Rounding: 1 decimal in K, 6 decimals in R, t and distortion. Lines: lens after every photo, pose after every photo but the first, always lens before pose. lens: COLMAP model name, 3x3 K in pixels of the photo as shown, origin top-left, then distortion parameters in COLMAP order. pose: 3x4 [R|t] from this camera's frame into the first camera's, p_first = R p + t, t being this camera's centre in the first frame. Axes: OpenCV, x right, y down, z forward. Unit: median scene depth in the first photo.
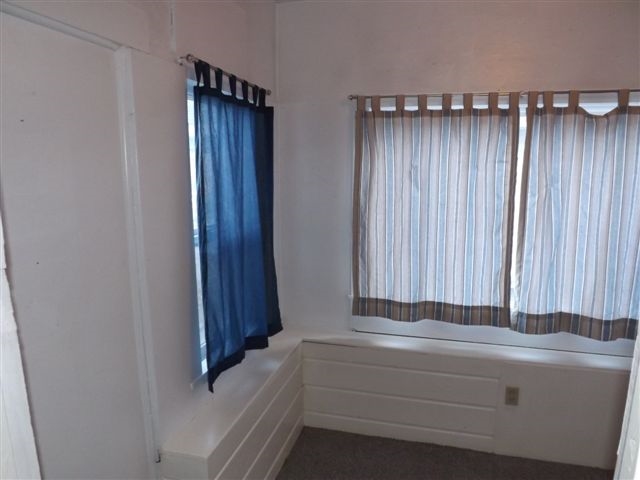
lens RADIAL K [[455.9, 0, 317.3], [0, 455.9, 239.0], [0, 0, 1]] dist [-0.045367, 0.004039]
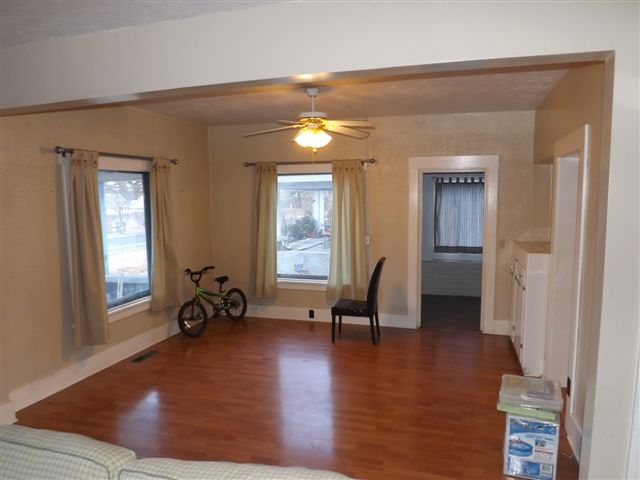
lens RADIAL K [[455.9, 0, 321.6], [0, 455.9, 240.5], [0, 0, 1]] dist [-0.045367, 0.004039]
pose [[0.999728, -0.005118, -0.022739, -0.627882], [0.003540, 0.997617, -0.068901, 0.321253], [0.023037, 0.068802, 0.997364, -2.078268]]
